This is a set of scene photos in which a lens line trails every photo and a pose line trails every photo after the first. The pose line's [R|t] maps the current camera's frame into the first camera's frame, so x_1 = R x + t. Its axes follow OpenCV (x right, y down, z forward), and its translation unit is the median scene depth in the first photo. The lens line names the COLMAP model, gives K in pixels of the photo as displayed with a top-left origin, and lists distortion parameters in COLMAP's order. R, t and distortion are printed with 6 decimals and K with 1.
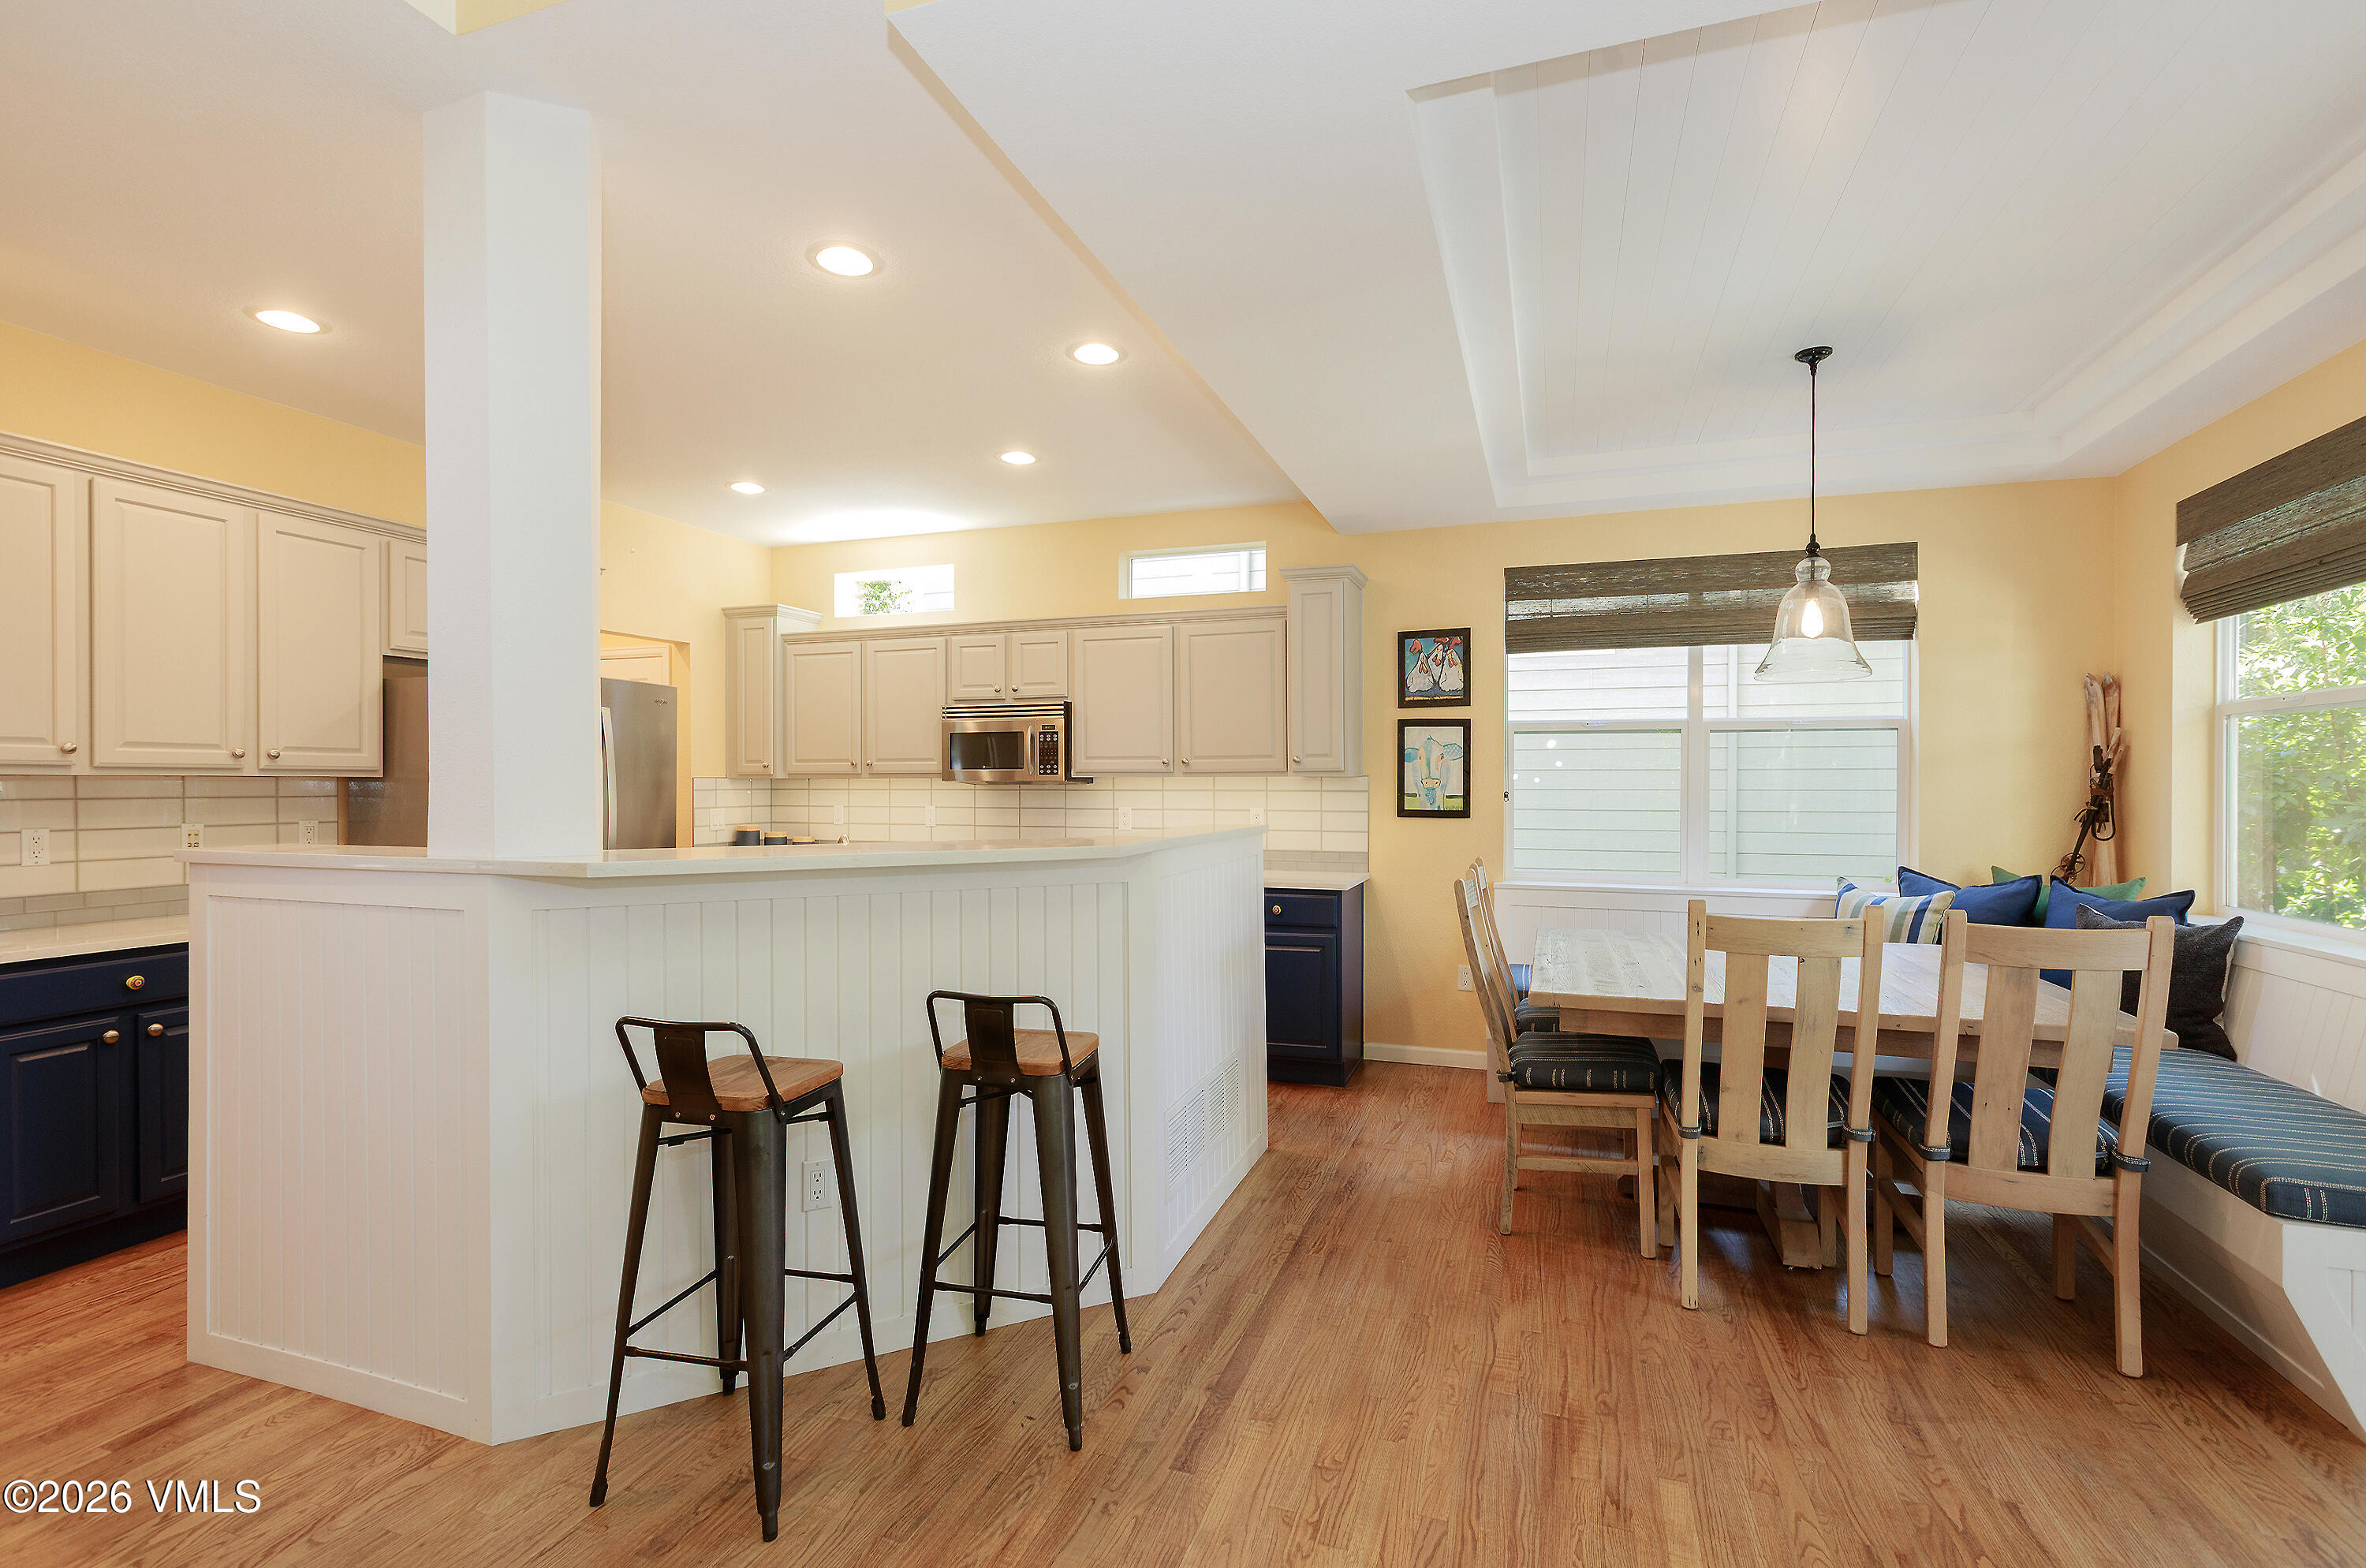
lens RADIAL K [[1051.8, 0, 1188.9], [0, 1051.8, 786.6], [0, 0, 1]] dist [0.002771, -0.000518]
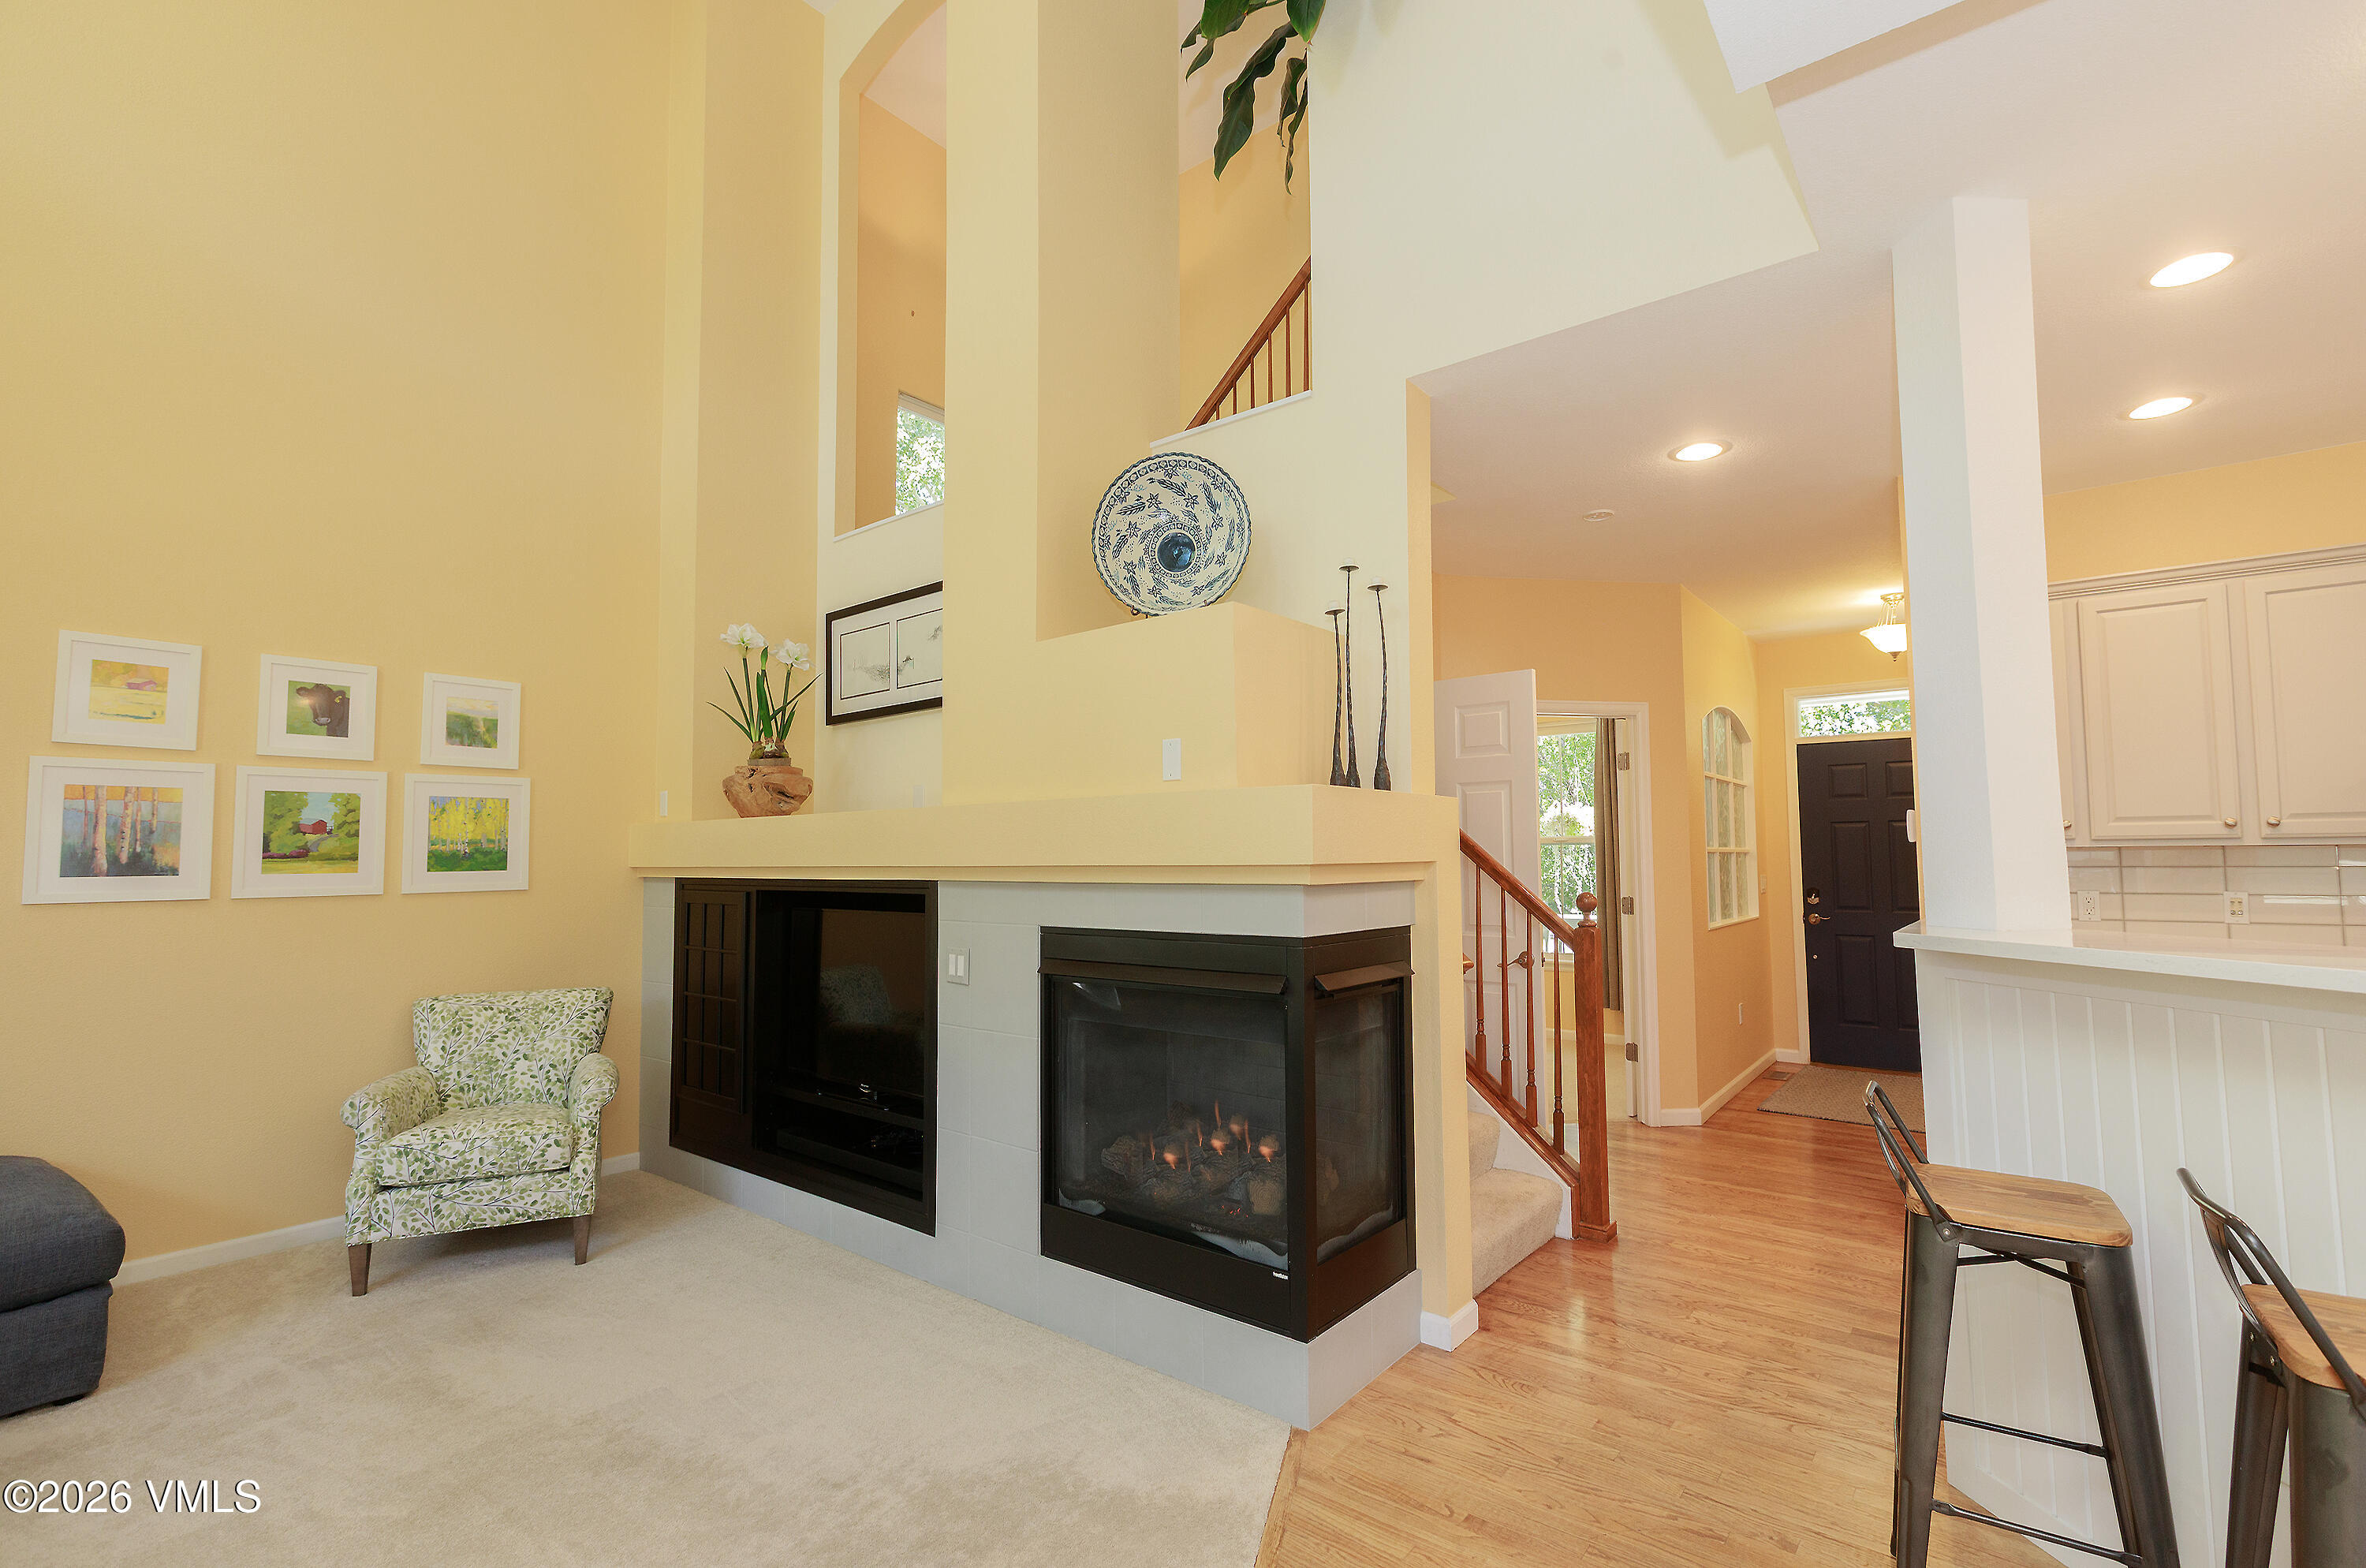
lens RADIAL K [[1041.3, 0, 1185.5], [0, 1041.3, 799.5], [0, 0, 1]] dist [0.000207, -0.000159]
pose [[-0.328036, -0.052839, -0.943186, 0.292348], [0.004746, 0.998330, -0.057579, -0.000980], [0.944653, -0.023364, -0.327238, 0.302220]]
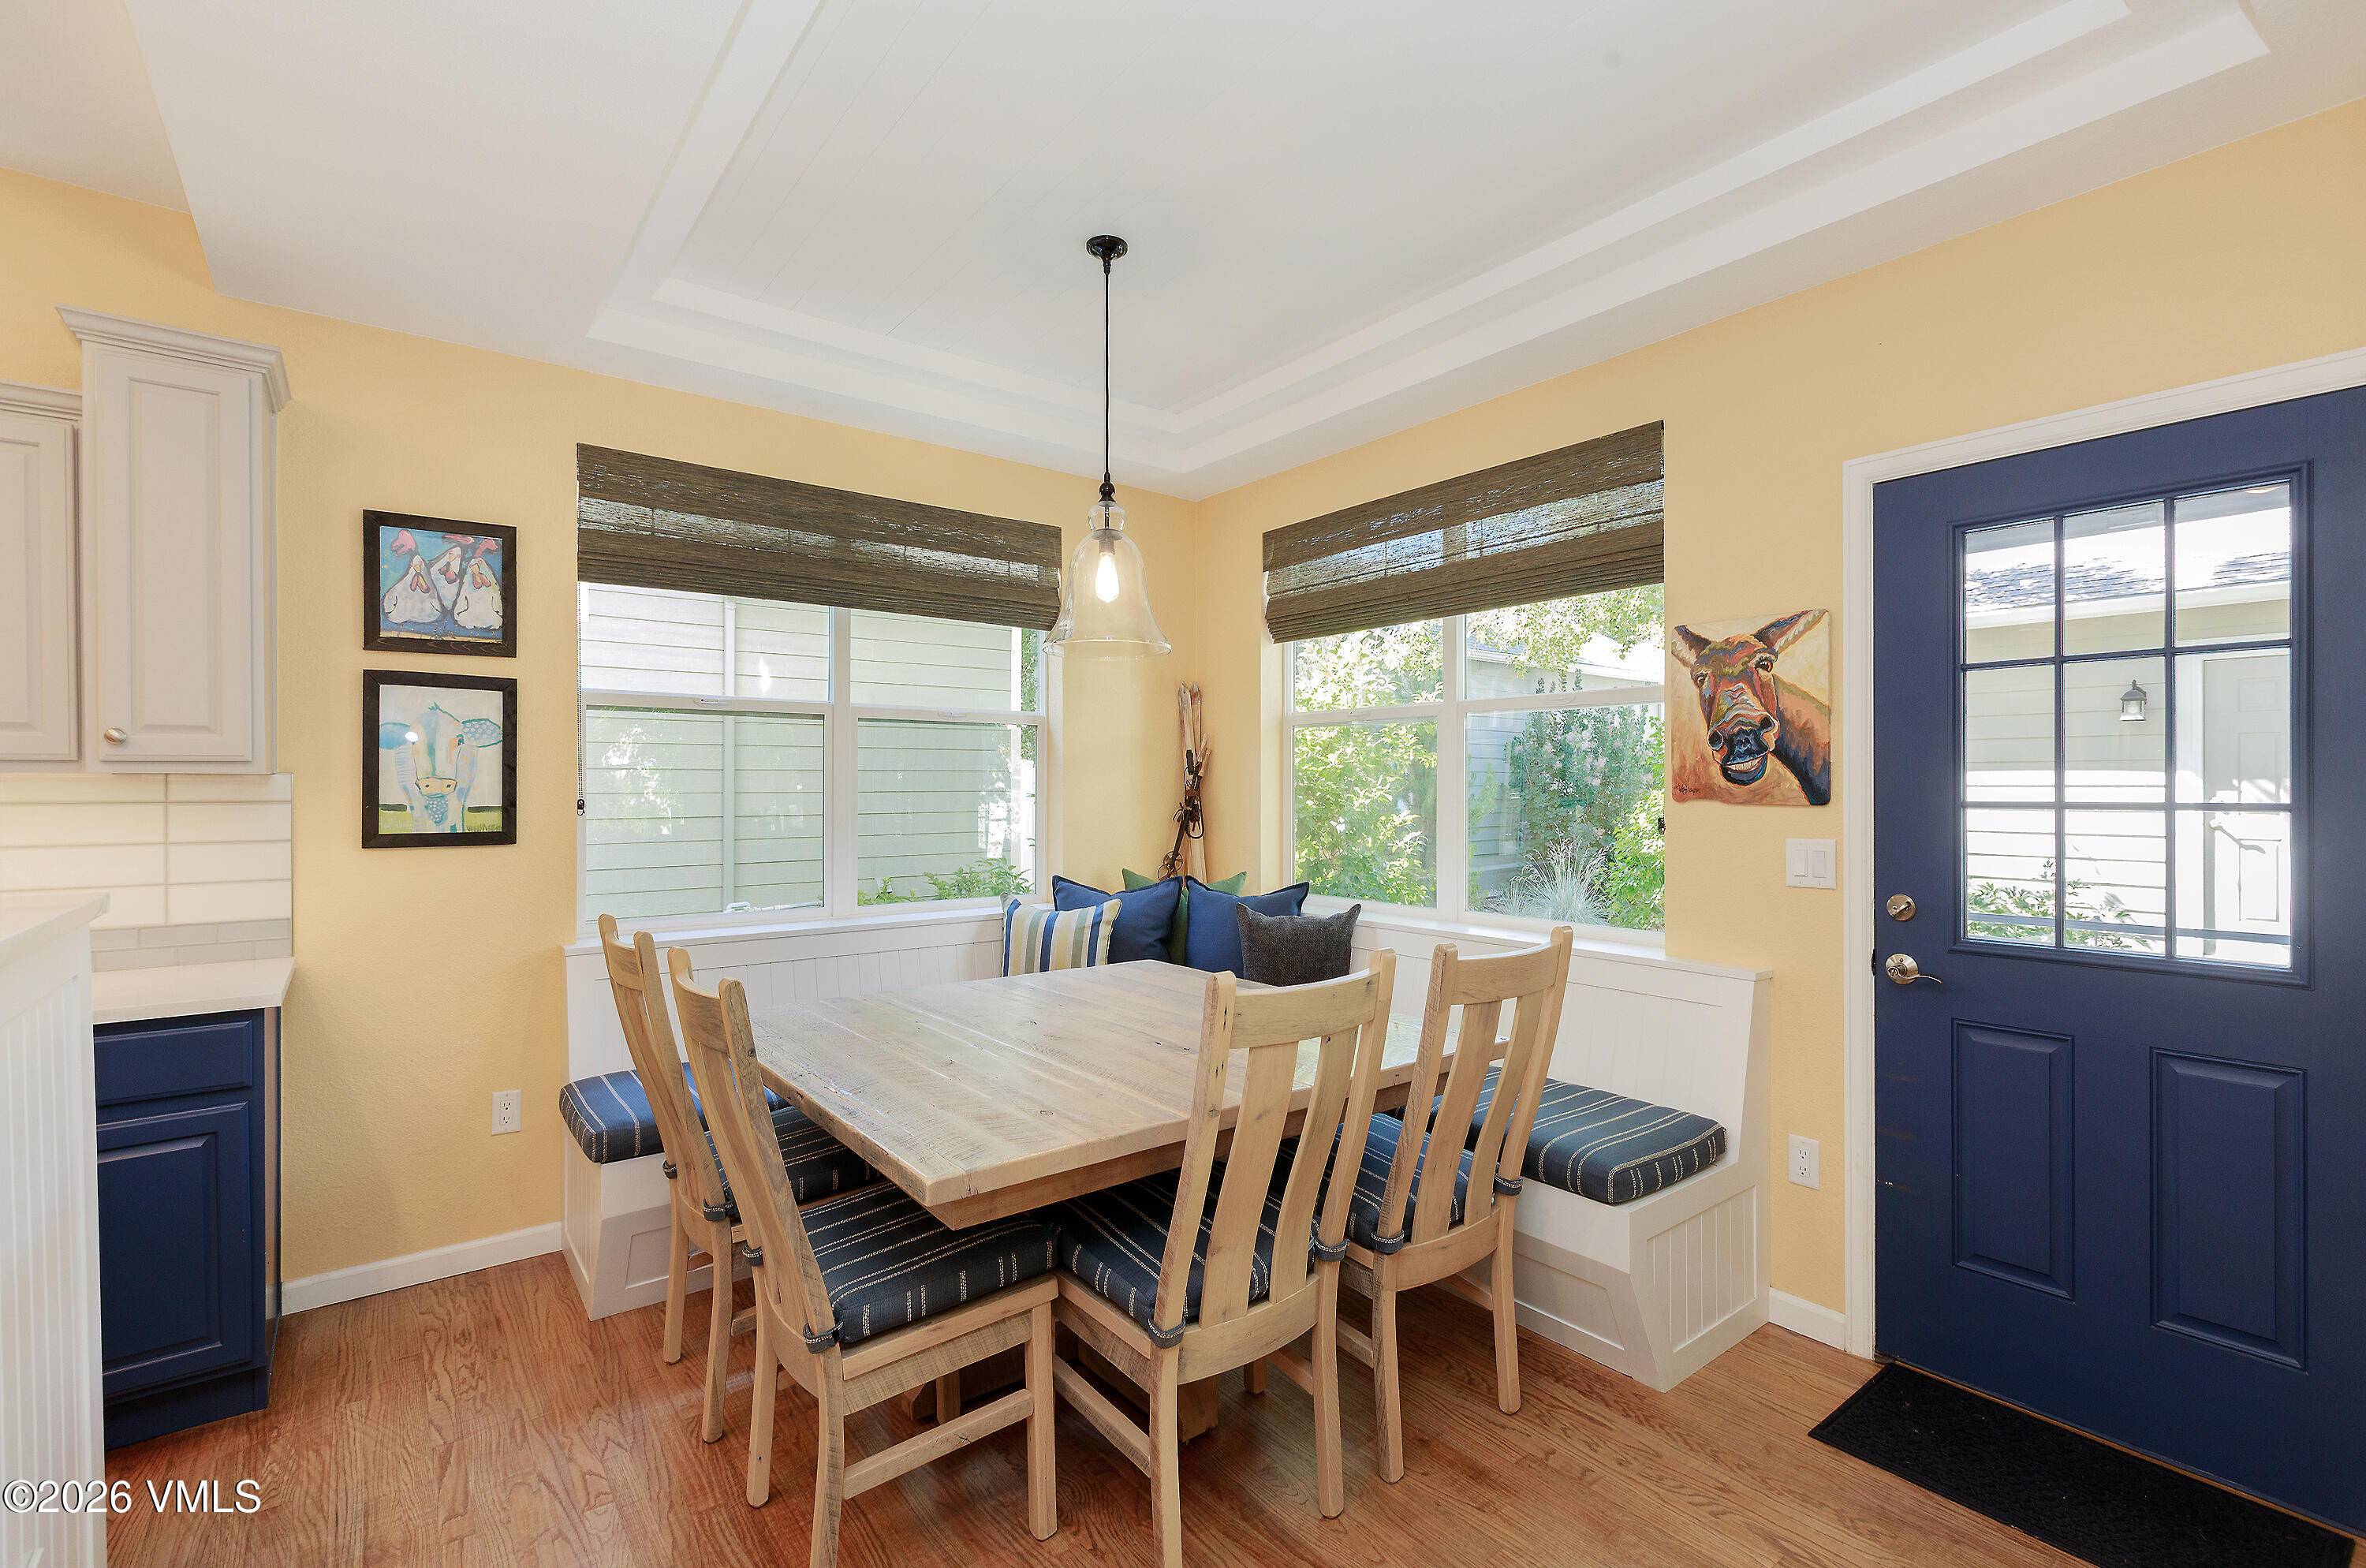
lens RADIAL K [[1051.8, 0, 1188.9], [0, 1051.8, 786.6], [0, 0, 1]] dist [0.002771, -0.000518]
pose [[0.543007, -0.001526, 0.839727, -0.031692], [0.004320, 0.999990, -0.000976, -0.000823], [-0.839717, 0.004158, 0.543009, 0.387216]]
